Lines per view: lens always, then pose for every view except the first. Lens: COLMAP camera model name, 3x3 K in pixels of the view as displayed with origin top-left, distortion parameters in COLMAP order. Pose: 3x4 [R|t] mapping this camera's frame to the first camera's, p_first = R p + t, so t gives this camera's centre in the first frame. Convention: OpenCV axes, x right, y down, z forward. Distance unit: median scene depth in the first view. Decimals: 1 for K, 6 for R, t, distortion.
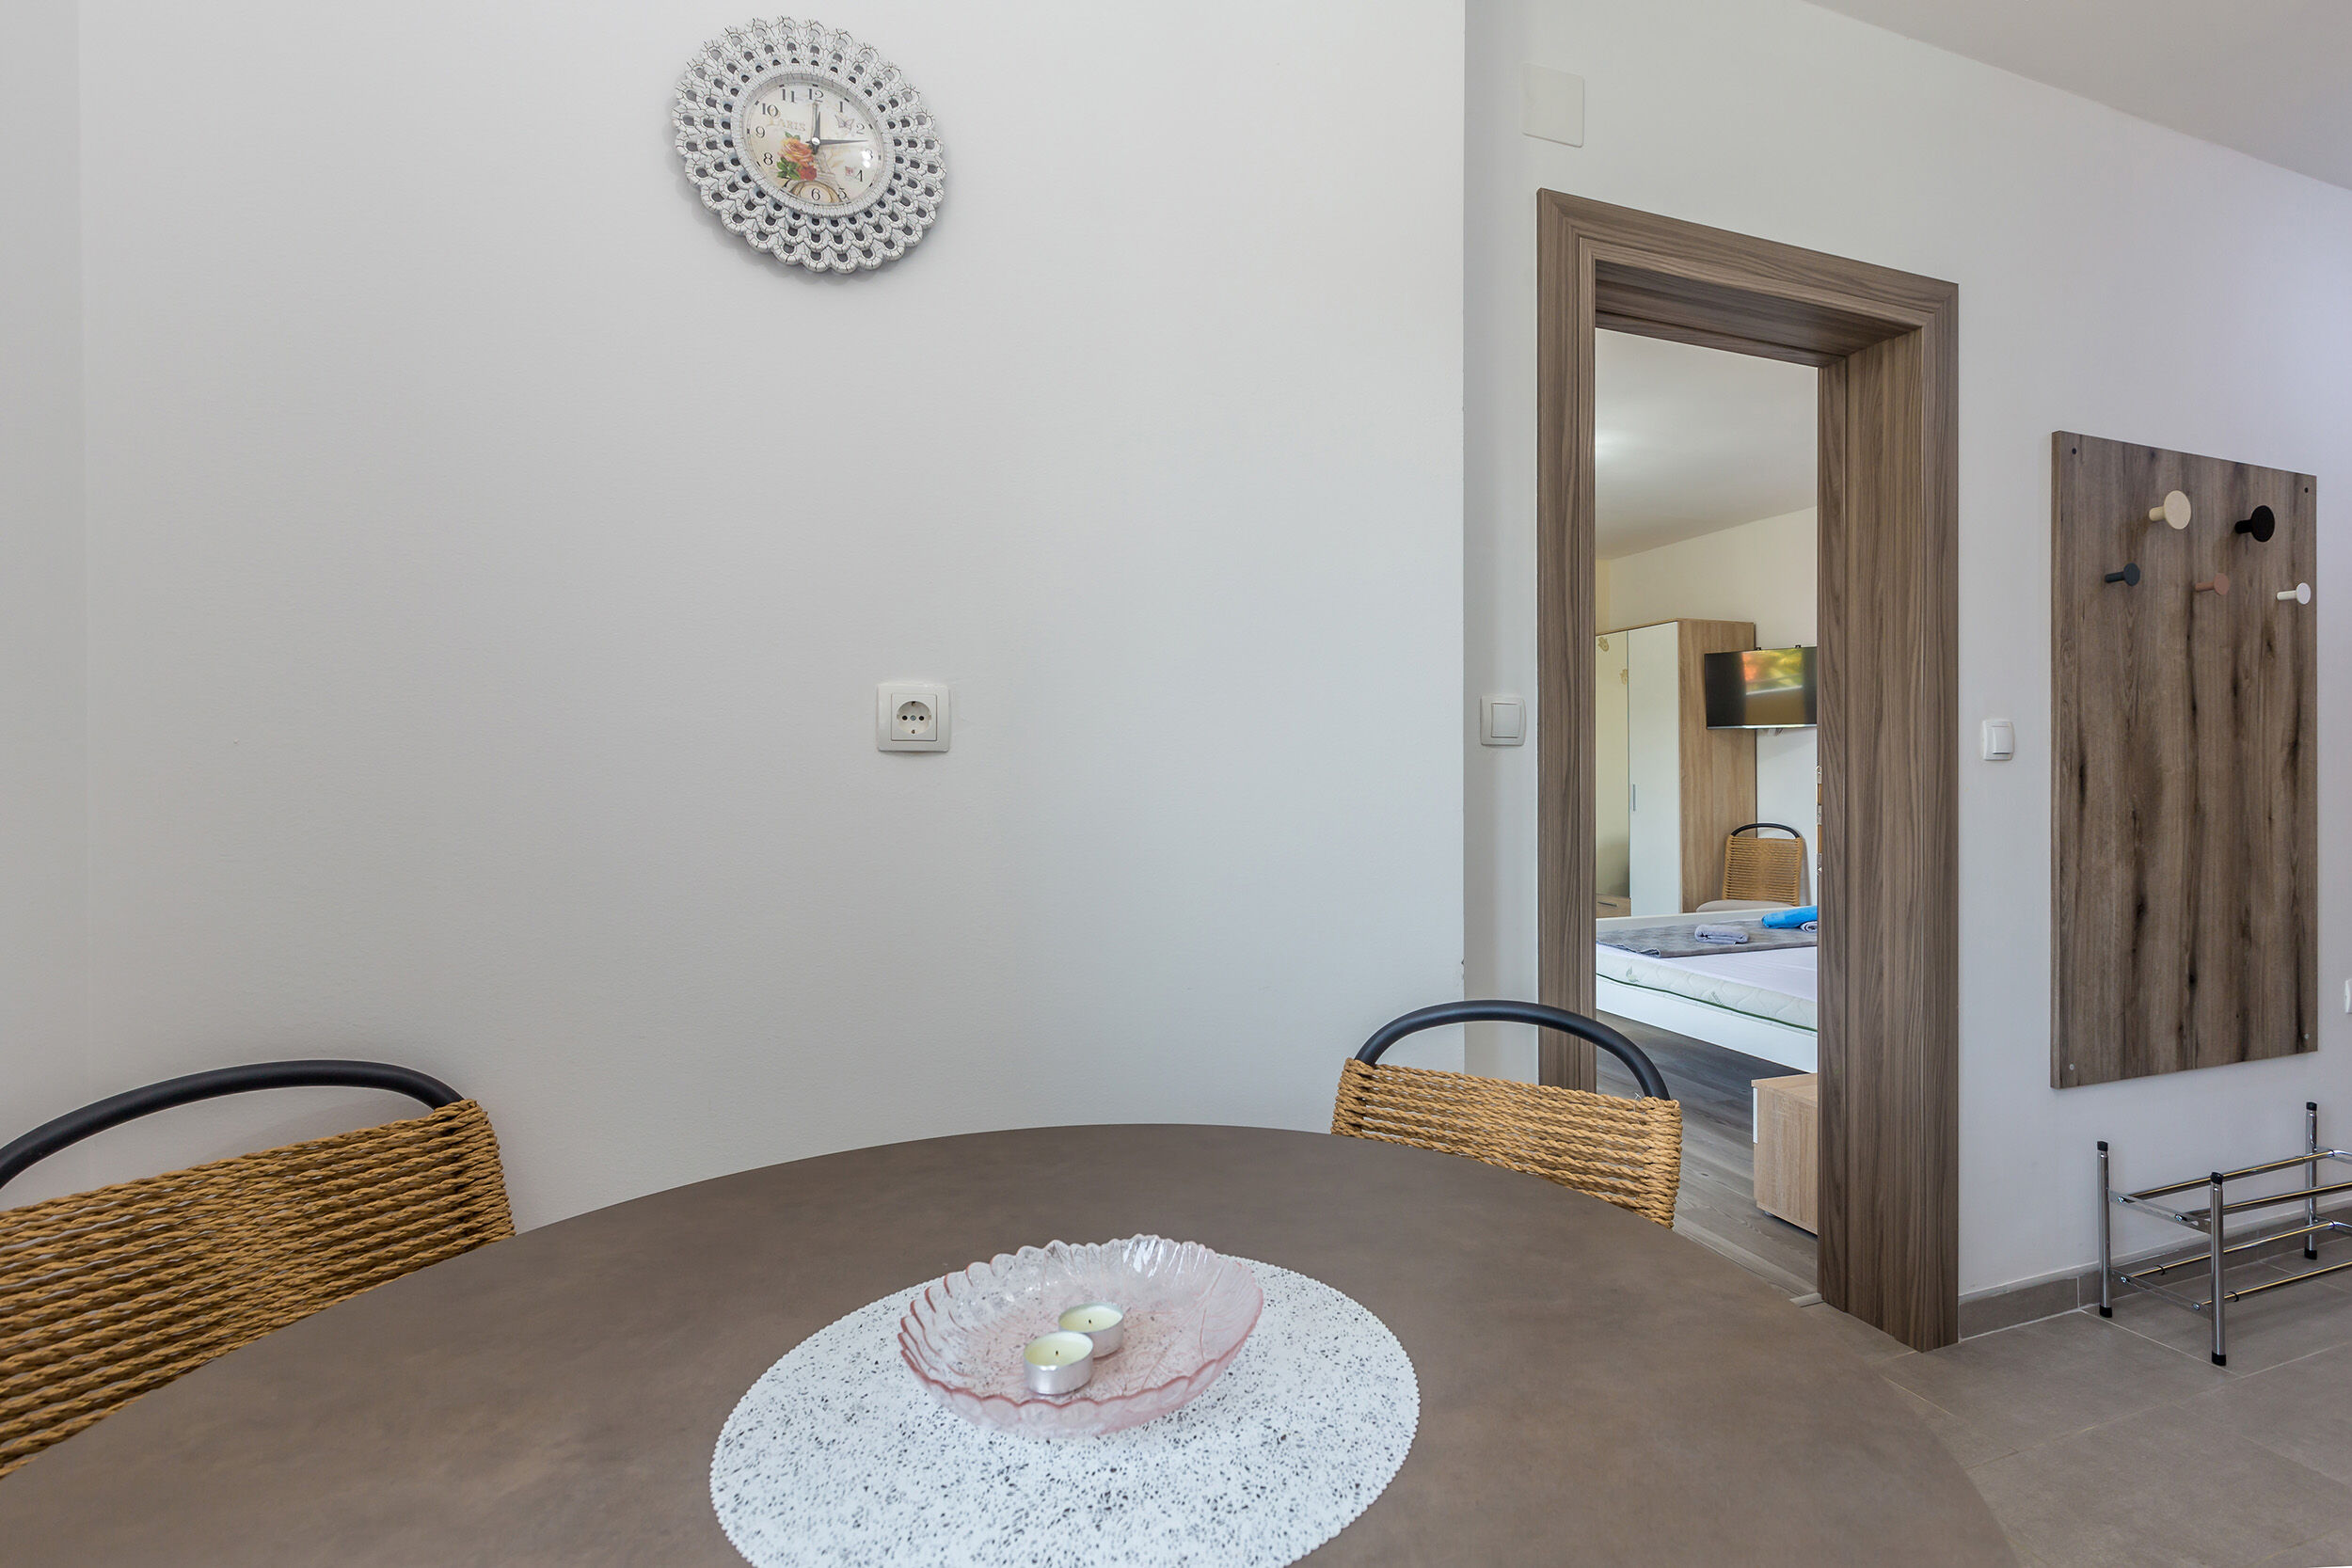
lens RADIAL K [[1083.6, 0, 1191.0], [0, 1083.6, 785.6], [0, 0, 1]] dist [0.004500, -0.001238]
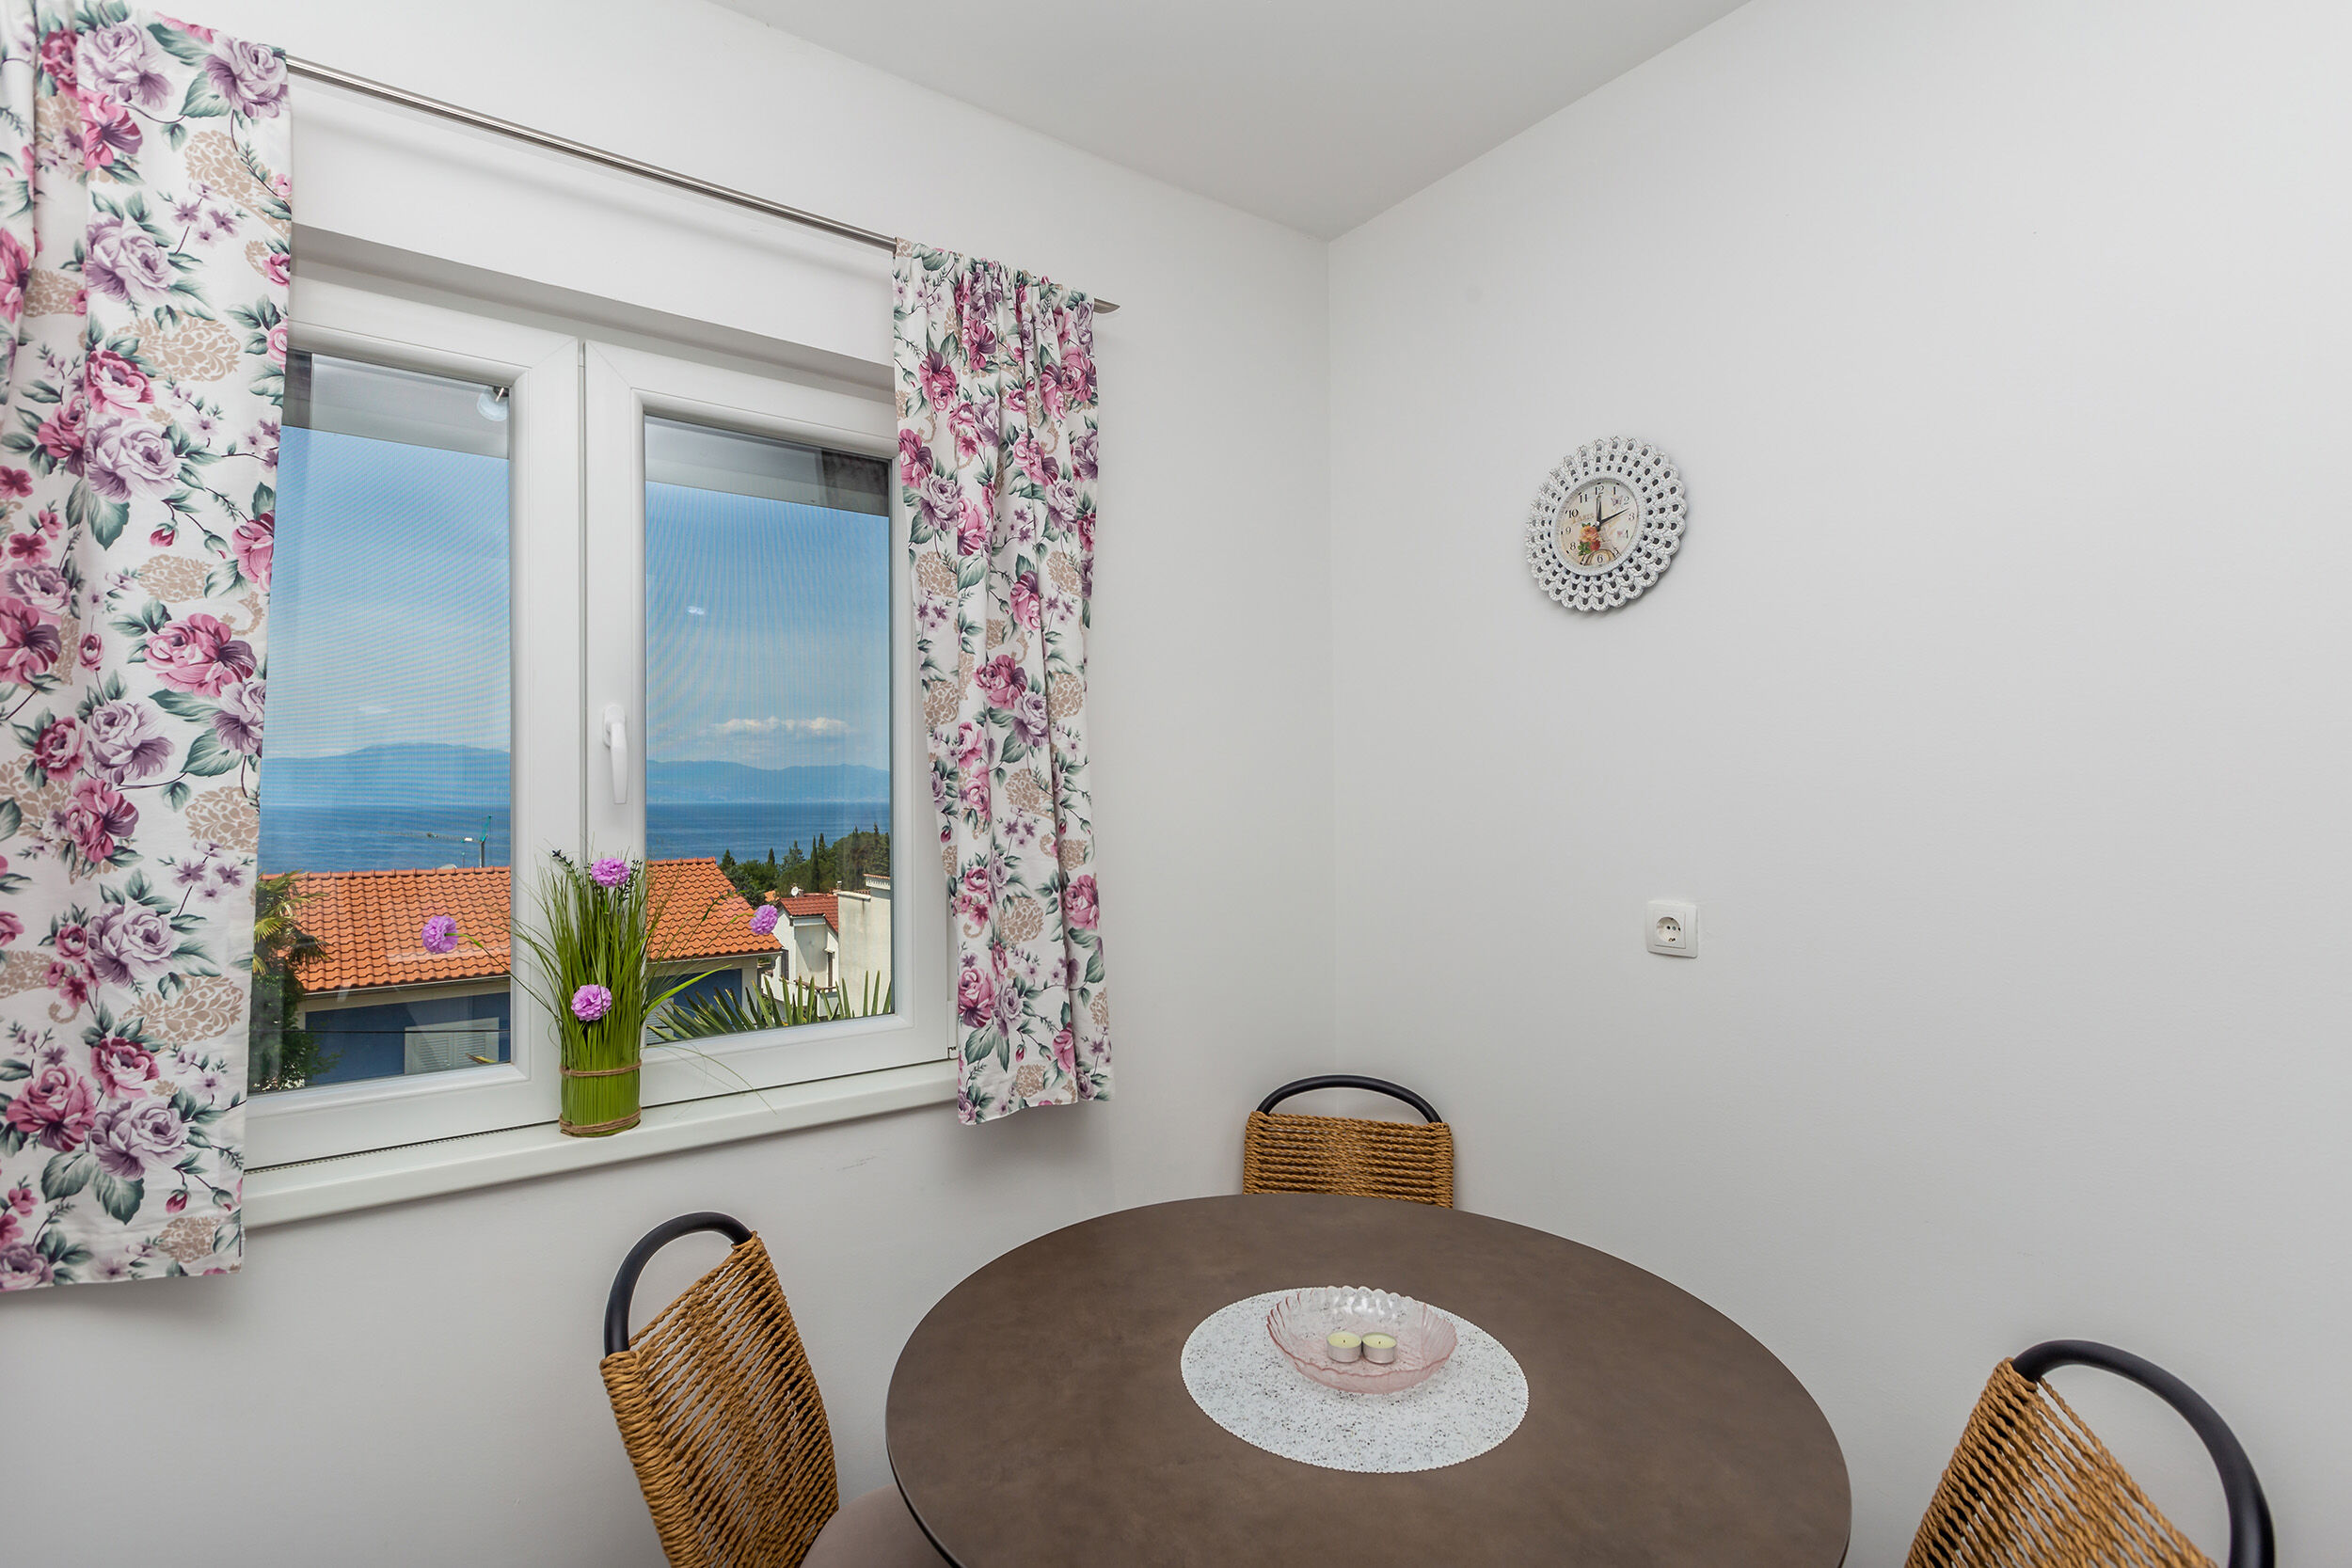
lens RADIAL K [[1083.6, 0, 1184.1], [0, 1083.6, 780.3], [0, 0, 1]] dist [0.004500, -0.001238]
pose [[0.274574, -0.021773, -0.961319, 0.882114], [-0.000757, 0.999738, -0.022859, -0.220245], [0.961566, 0.007005, 0.274486, 0.079899]]
